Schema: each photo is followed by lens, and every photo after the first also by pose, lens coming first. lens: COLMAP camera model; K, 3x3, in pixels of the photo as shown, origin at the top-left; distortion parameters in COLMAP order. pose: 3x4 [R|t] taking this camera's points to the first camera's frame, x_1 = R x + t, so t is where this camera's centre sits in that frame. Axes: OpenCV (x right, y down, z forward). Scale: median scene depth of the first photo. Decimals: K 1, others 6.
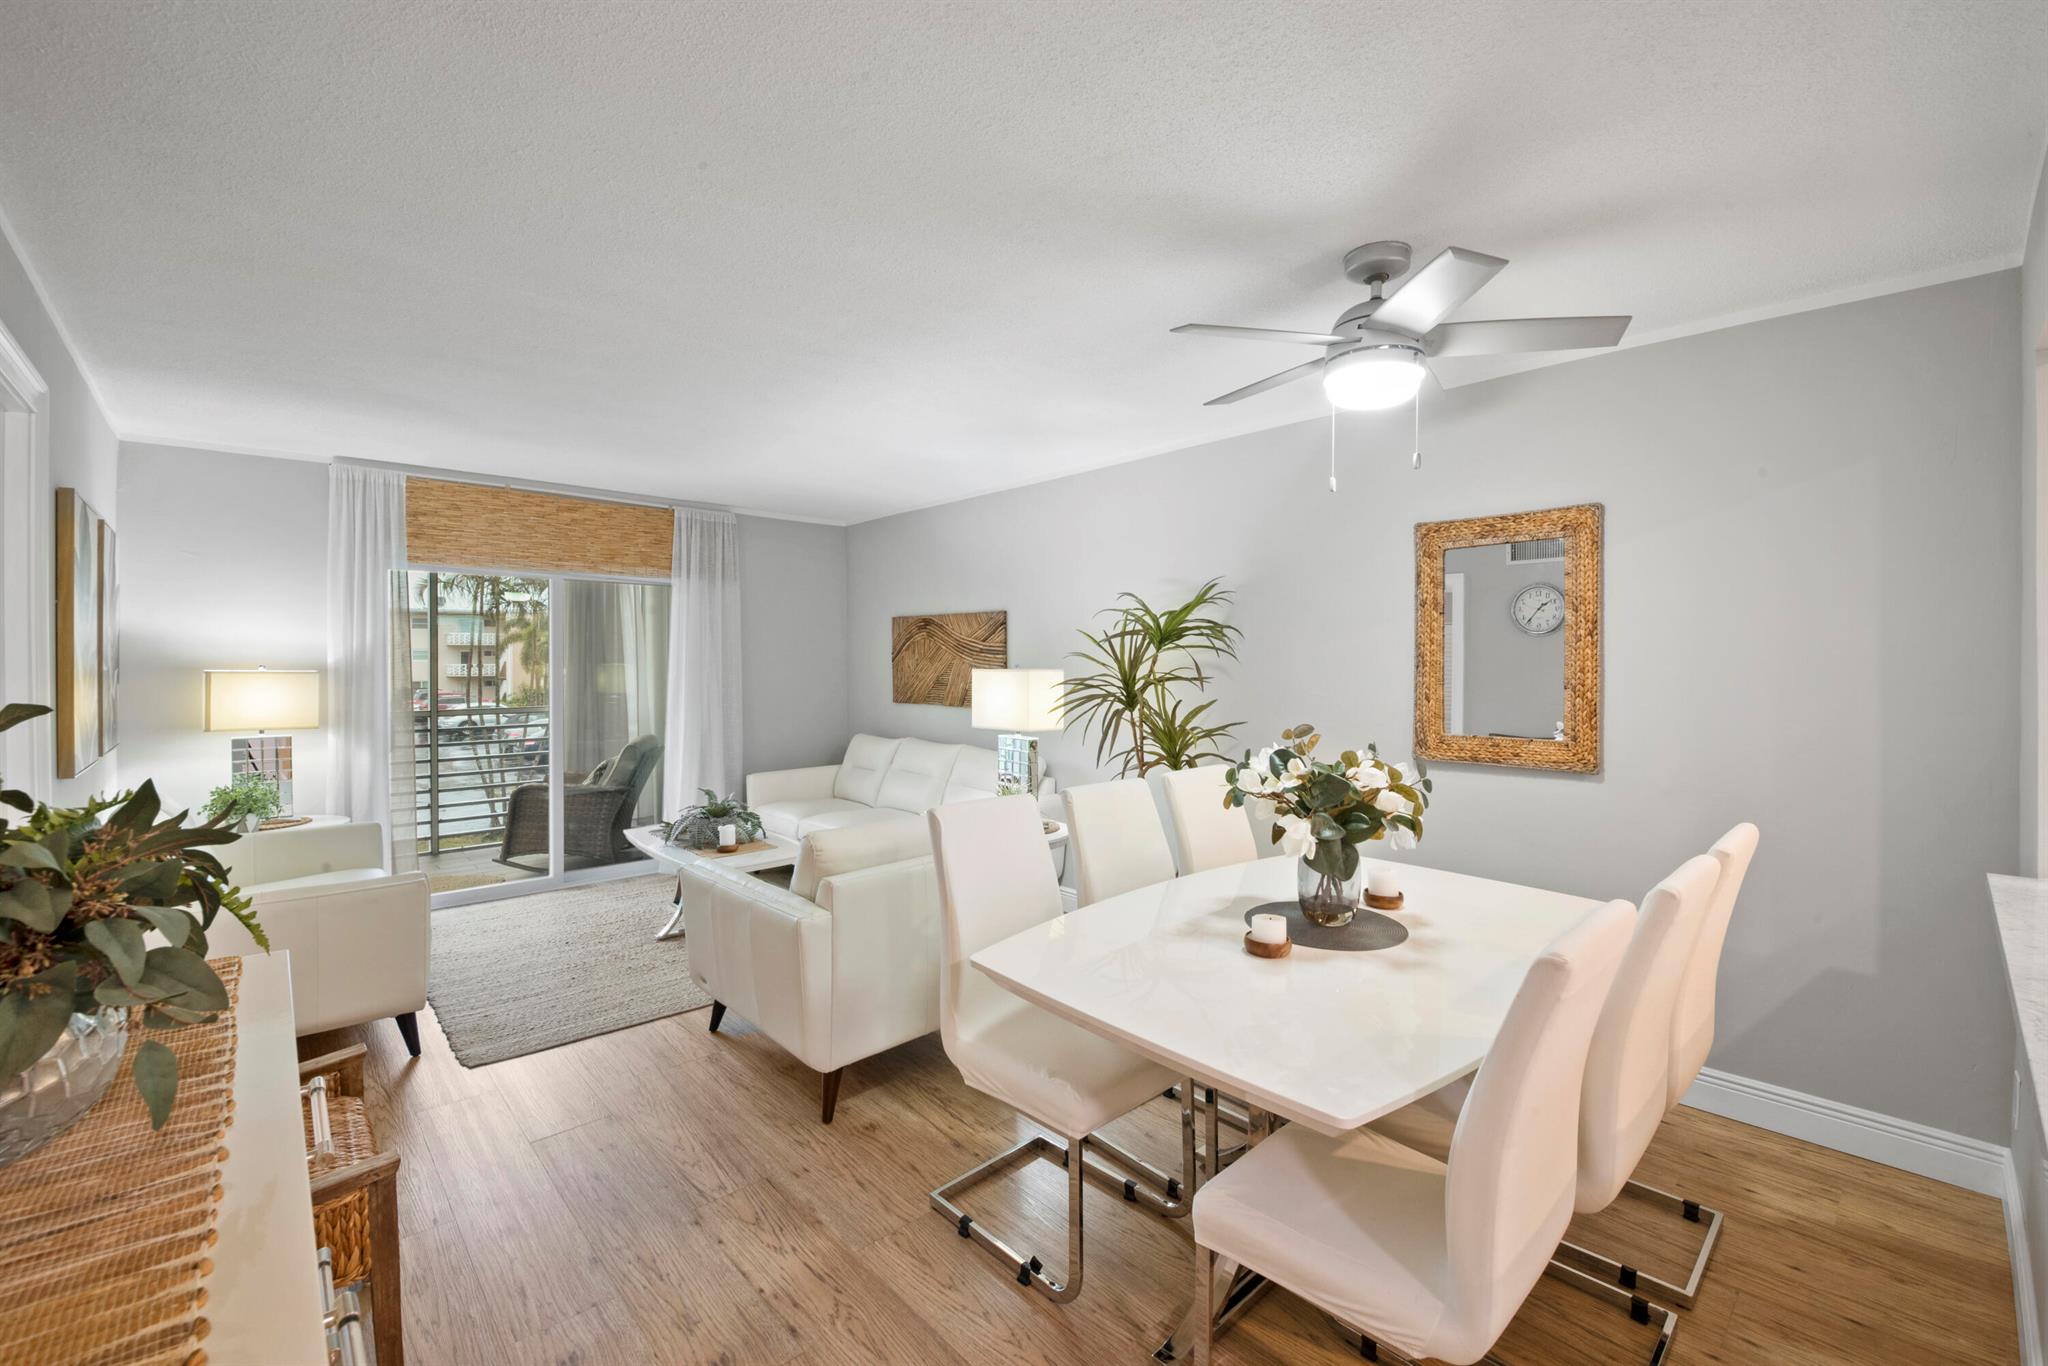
lens RADIAL K [[861.1, 0, 1098.0], [0, 861.1, 668.4], [0, 0, 1]] dist [-0.055373, -0.001222]
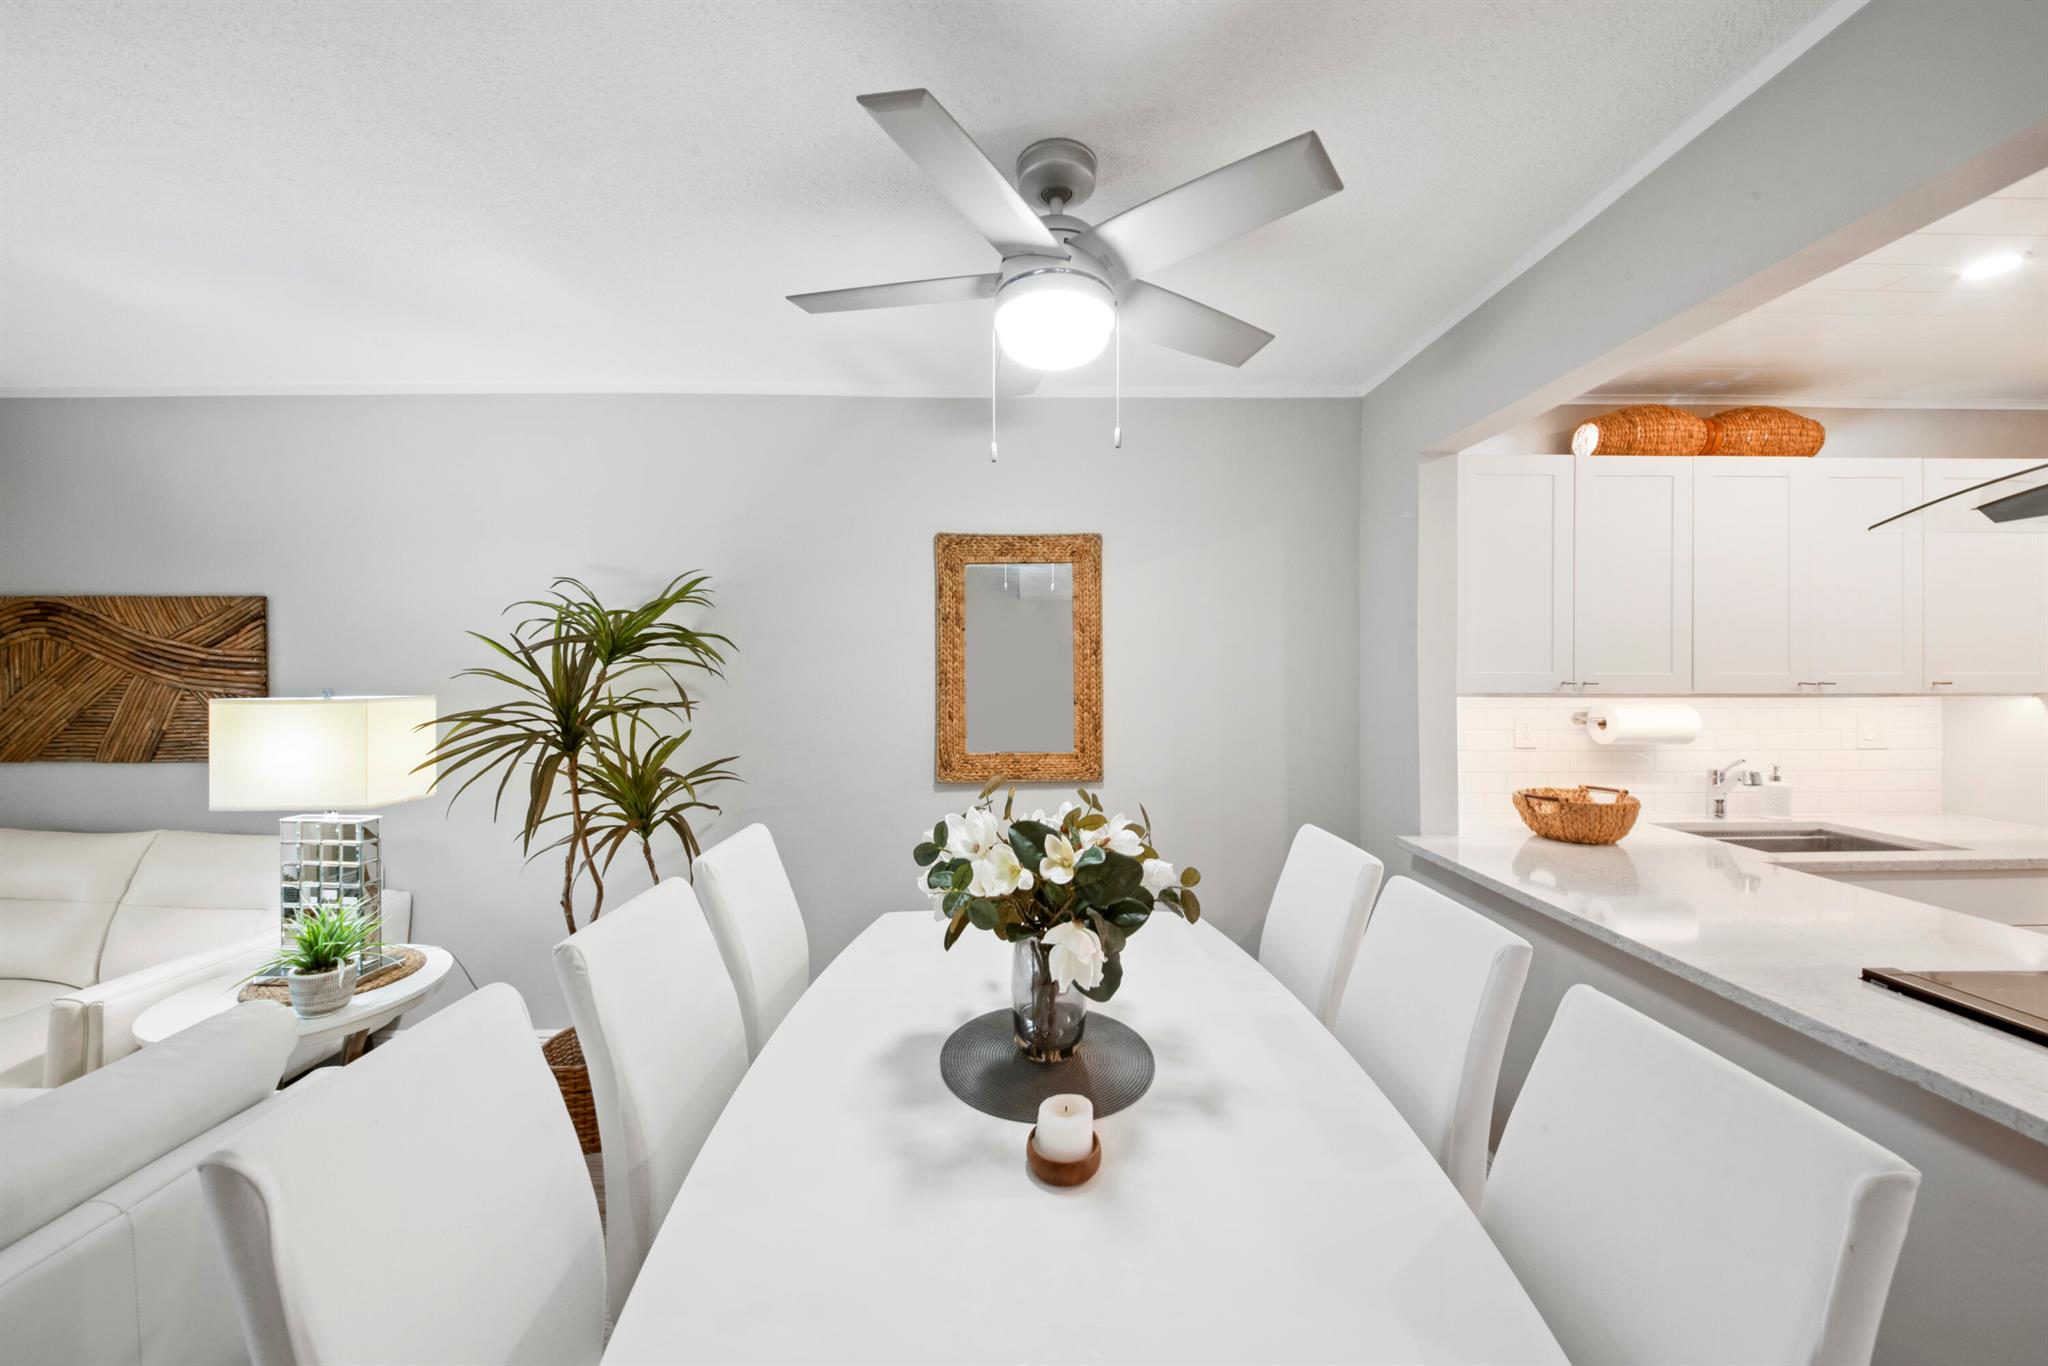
lens RADIAL K [[712.9, 0, 1090.8], [0, 712.9, 675.2], [0, 0, 1]] dist [-0.016364, -0.001290]
pose [[0.693438, -0.002345, 0.720513, -0.076385], [0.007872, 0.999960, -0.004322, -0.007670], [-0.720473, 0.008669, 0.693428, 0.333507]]
